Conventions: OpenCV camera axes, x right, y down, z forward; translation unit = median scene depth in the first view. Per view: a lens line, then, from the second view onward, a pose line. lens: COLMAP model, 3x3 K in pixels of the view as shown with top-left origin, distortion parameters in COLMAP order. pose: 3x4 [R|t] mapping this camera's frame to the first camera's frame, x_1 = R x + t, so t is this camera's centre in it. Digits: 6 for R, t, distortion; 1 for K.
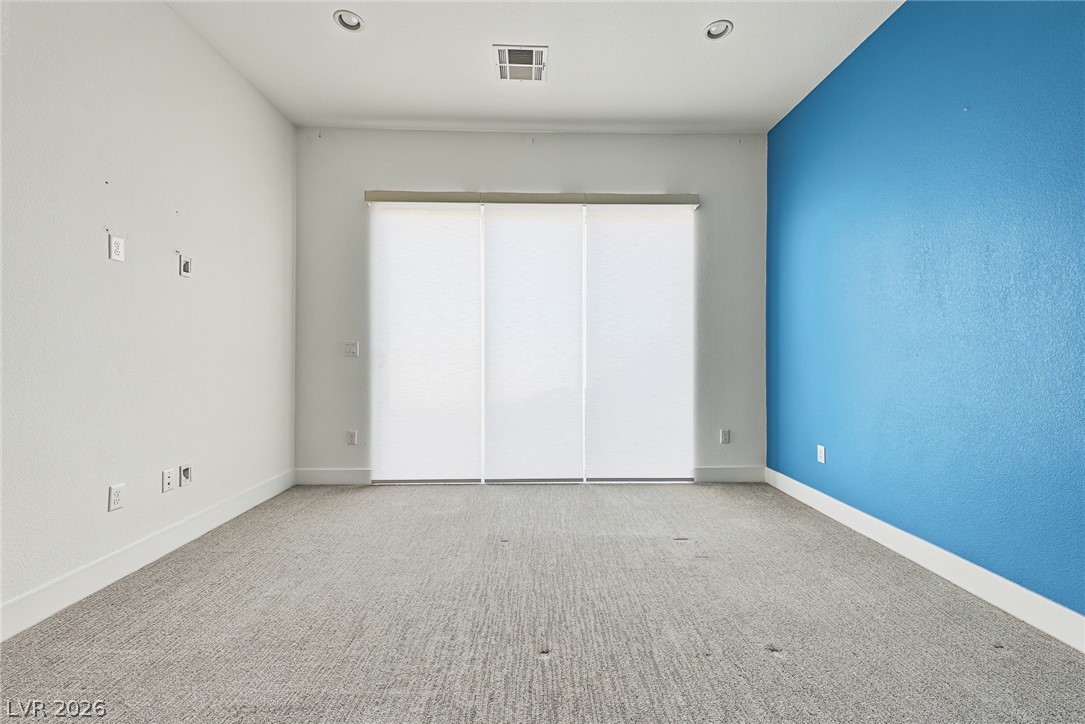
lens RADIAL K [[429.7, 0, 541.4], [0, 429.7, 359.0], [0, 0, 1]] dist [0.013486, -0.003932]
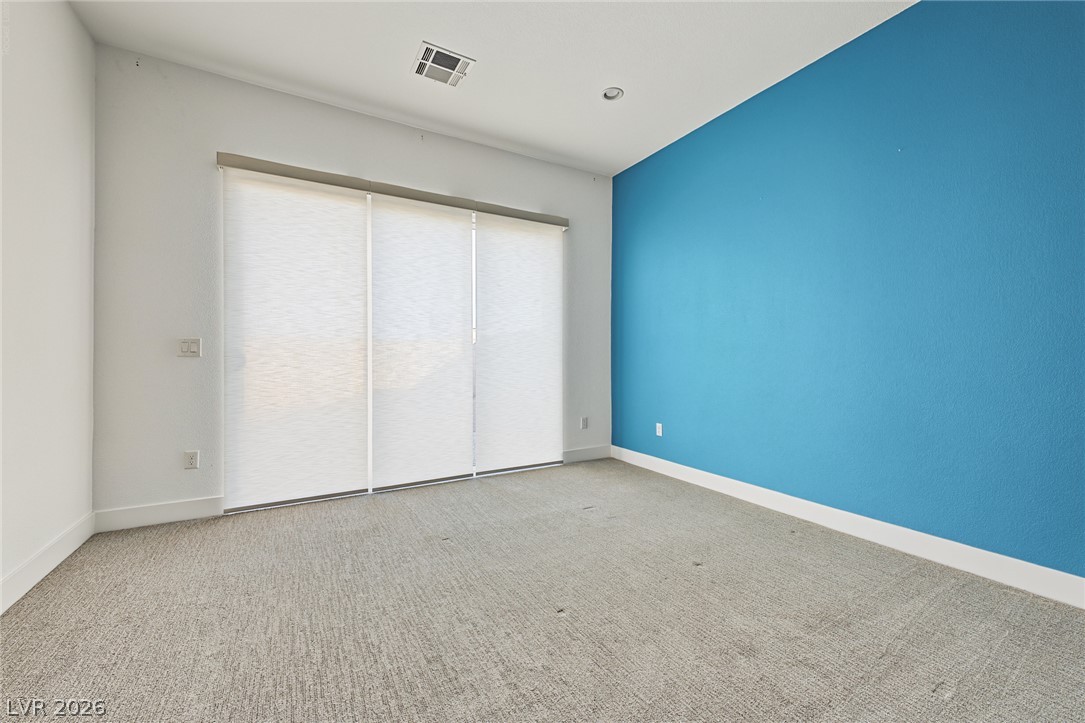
lens RADIAL K [[429.7, 0, 542.1], [0, 429.7, 359.7], [0, 0, 1]] dist [0.013486, -0.003932]
pose [[0.882126, -0.004752, 0.470989, -0.255209], [0.004313, 0.999989, 0.002012, 0.000284], [-0.470993, 0.000256, 0.882137, -0.000035]]
